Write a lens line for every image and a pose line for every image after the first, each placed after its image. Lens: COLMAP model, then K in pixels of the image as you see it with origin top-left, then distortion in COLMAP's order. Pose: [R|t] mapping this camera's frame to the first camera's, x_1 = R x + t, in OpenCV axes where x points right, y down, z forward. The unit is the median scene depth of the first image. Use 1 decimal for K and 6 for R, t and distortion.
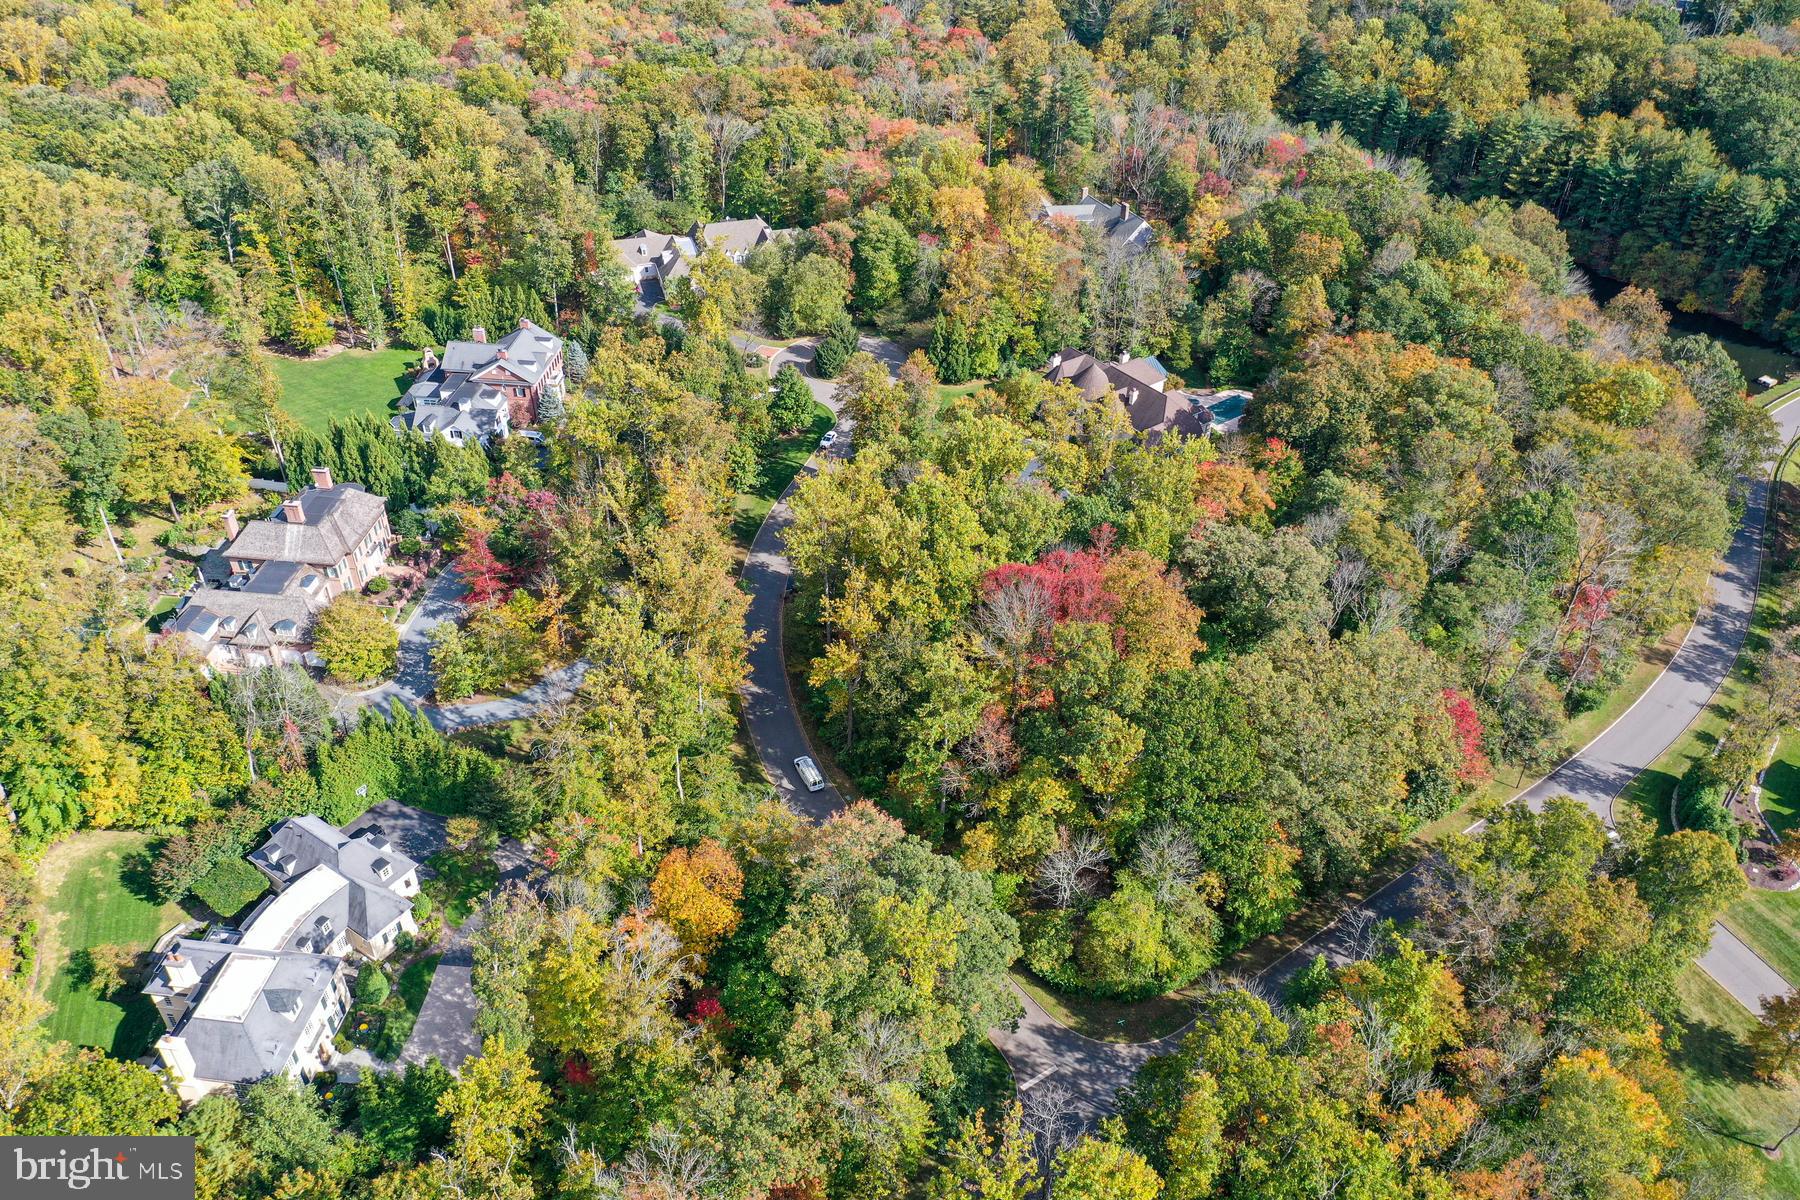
lens RADIAL K [[1409.4, 0, 900.0], [0, 1409.4, 600.0], [0, 0, 1]] dist [-0.002438, -0.002139]
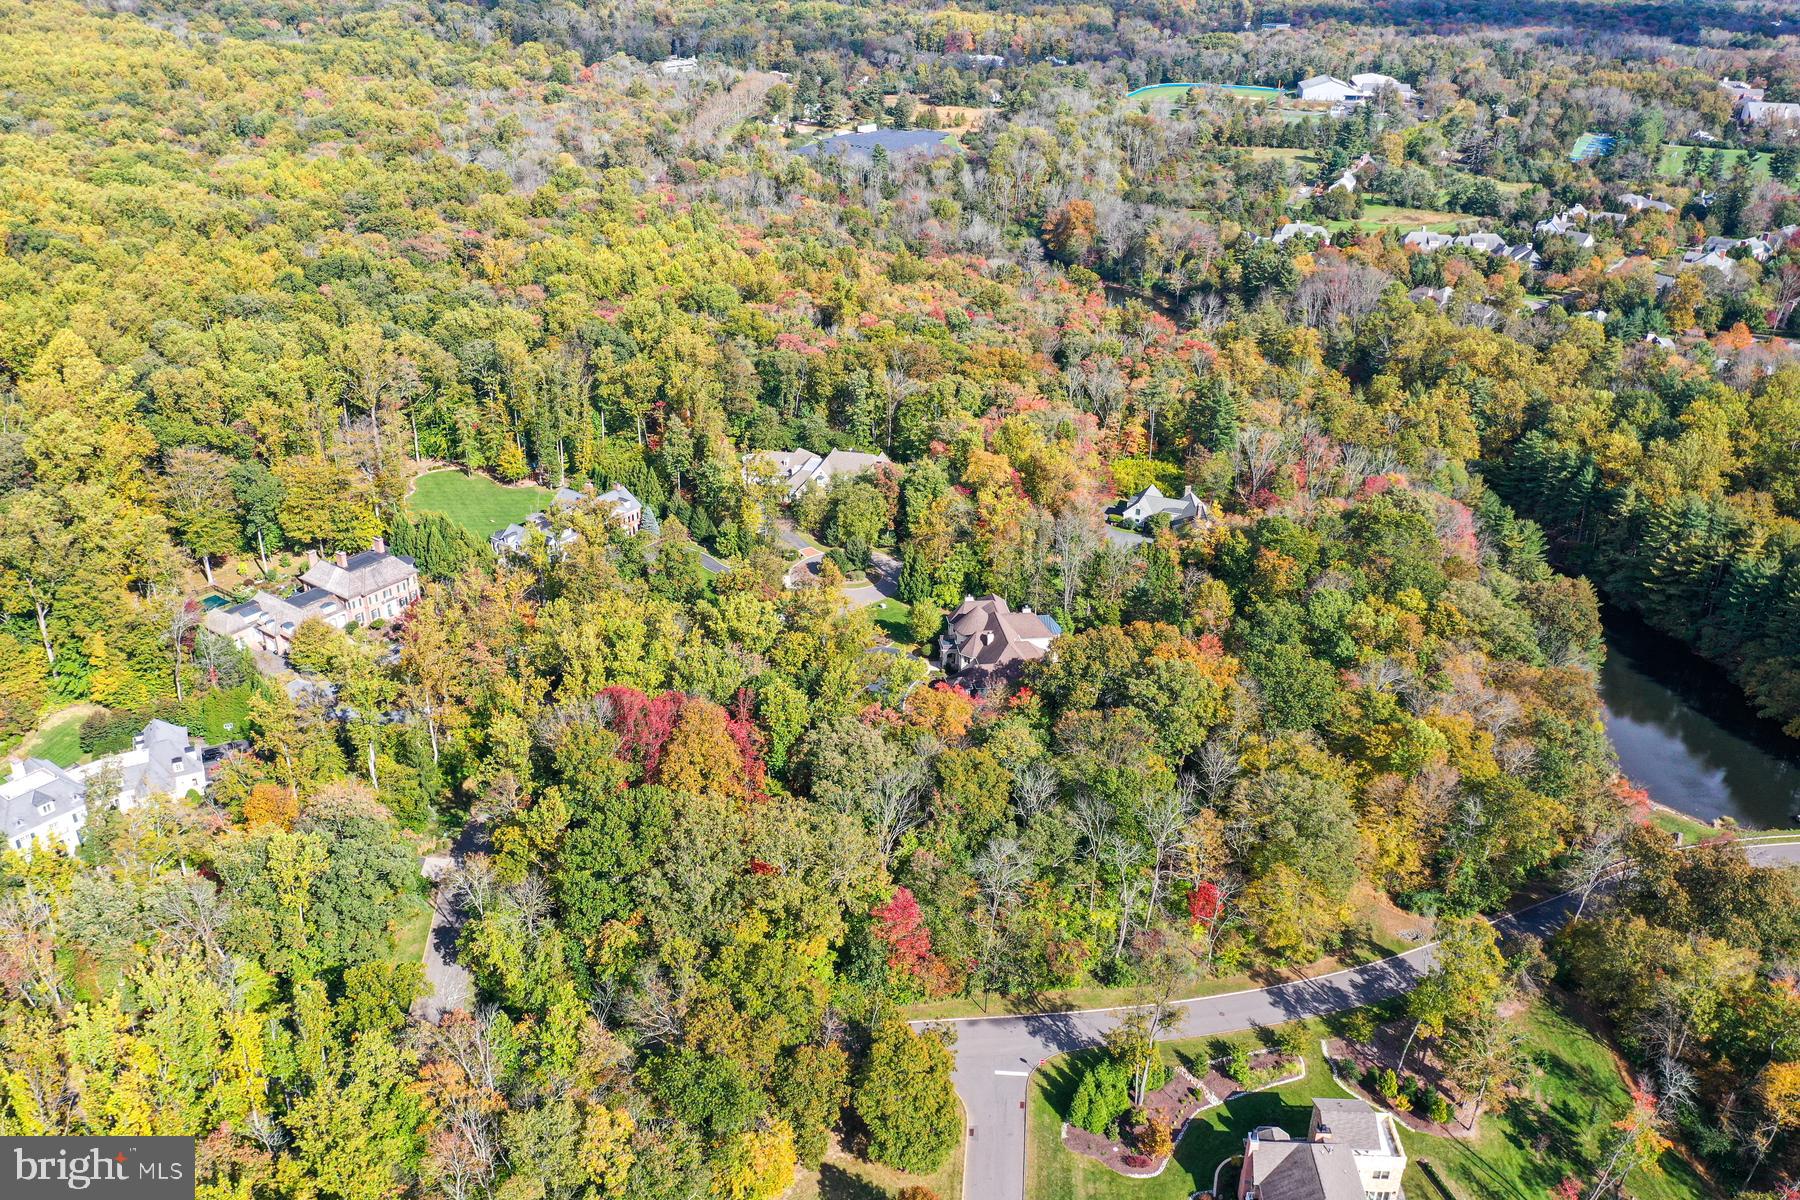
lens RADIAL K [[1409.4, 0, 900.0], [0, 1409.4, 600.0], [0, 0, 1]] dist [-0.002438, -0.002139]
pose [[0.875683, 0.214839, -0.432462, 0.509701], [-0.297007, 0.945768, -0.131563, -0.002221], [0.380744, 0.243652, 0.892002, -0.033382]]
